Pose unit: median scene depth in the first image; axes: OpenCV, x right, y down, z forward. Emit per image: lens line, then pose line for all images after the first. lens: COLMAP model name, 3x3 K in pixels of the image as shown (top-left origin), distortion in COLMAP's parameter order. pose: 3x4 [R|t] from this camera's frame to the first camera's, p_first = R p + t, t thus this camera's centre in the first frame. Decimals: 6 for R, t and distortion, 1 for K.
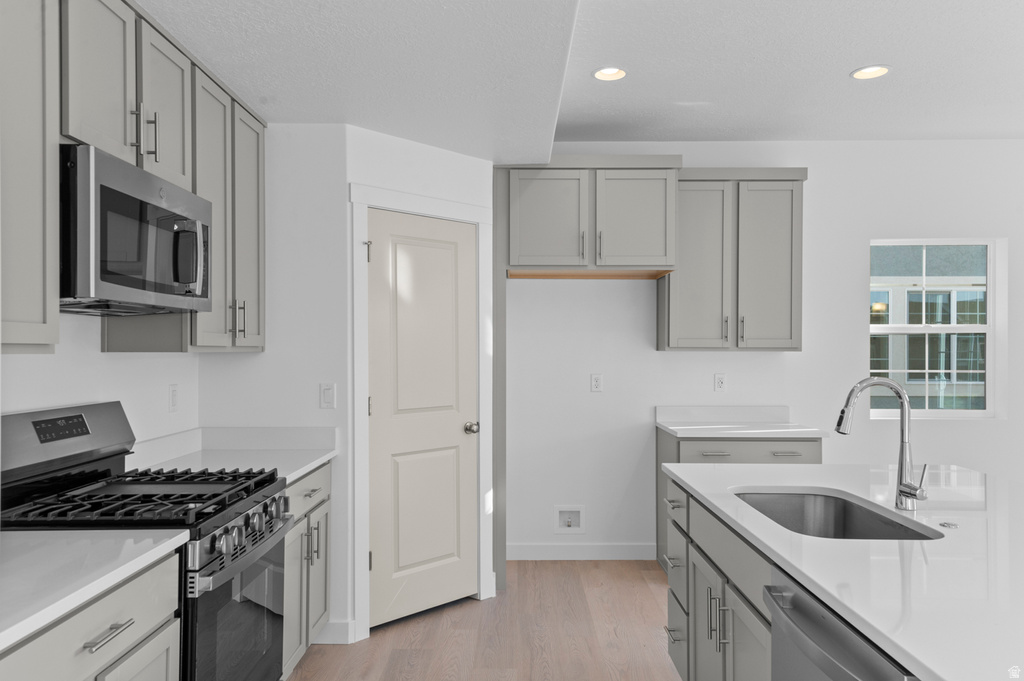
lens RADIAL K [[741.7, 0, 512.0], [0, 741.7, 340.5], [0, 0, 1]] dist [0.001352, -0.000162]
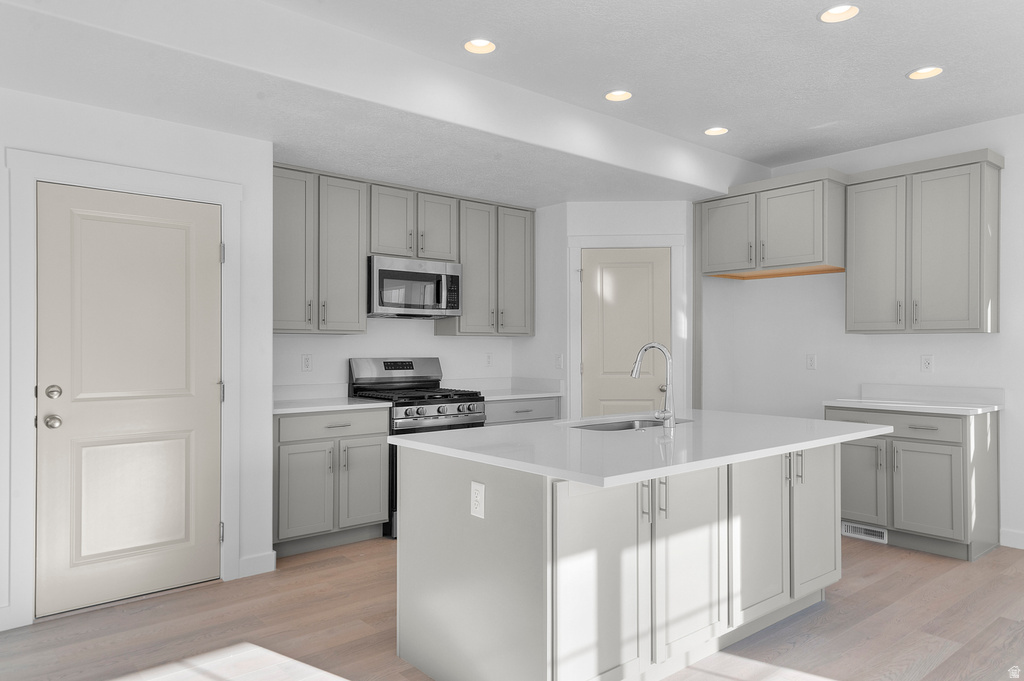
lens RADIAL K [[683.1, 0, 512.0], [0, 683.1, 340.5], [0, 0, 1]] dist [0.003468, 0.001372]
pose [[0.639404, -0.008733, -0.768821, 0.777051], [0.009689, 0.999948, -0.003300, 0.025740], [0.768810, -0.005339, 0.639456, -0.088212]]
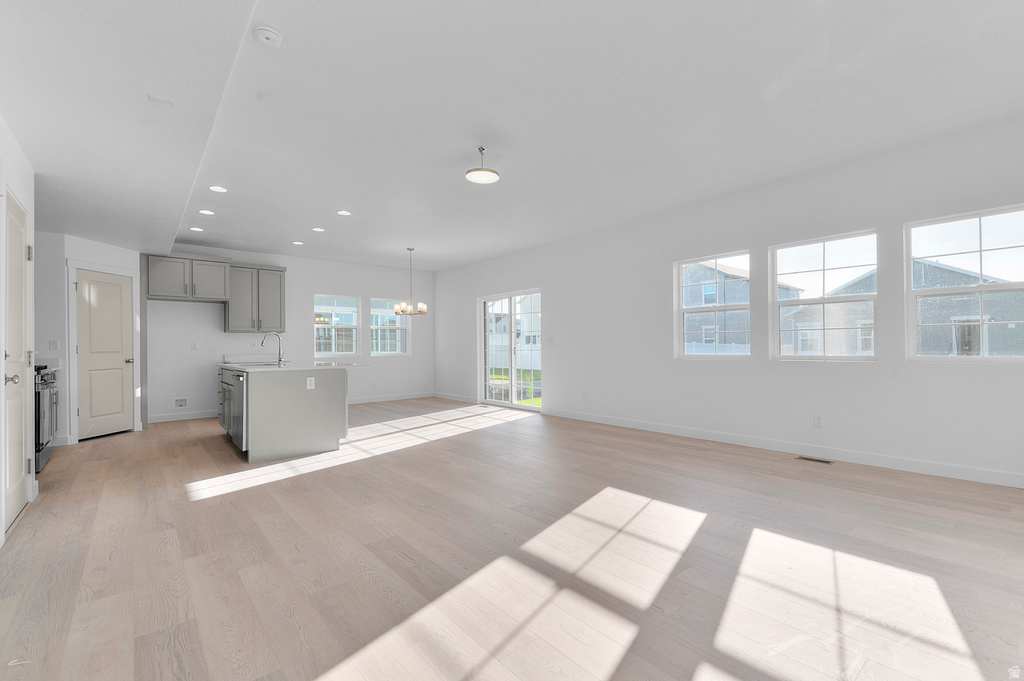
lens RADIAL K [[440.9, 0, 512.0], [0, 440.9, 340.5], [0, 0, 1]] dist [-0.002507, -0.001057]
pose [[0.760279, -0.001766, 0.649595, -0.037073], [0.006361, 0.999969, -0.004727, 0.064231], [-0.649566, 0.007727, 0.760266, -0.898366]]
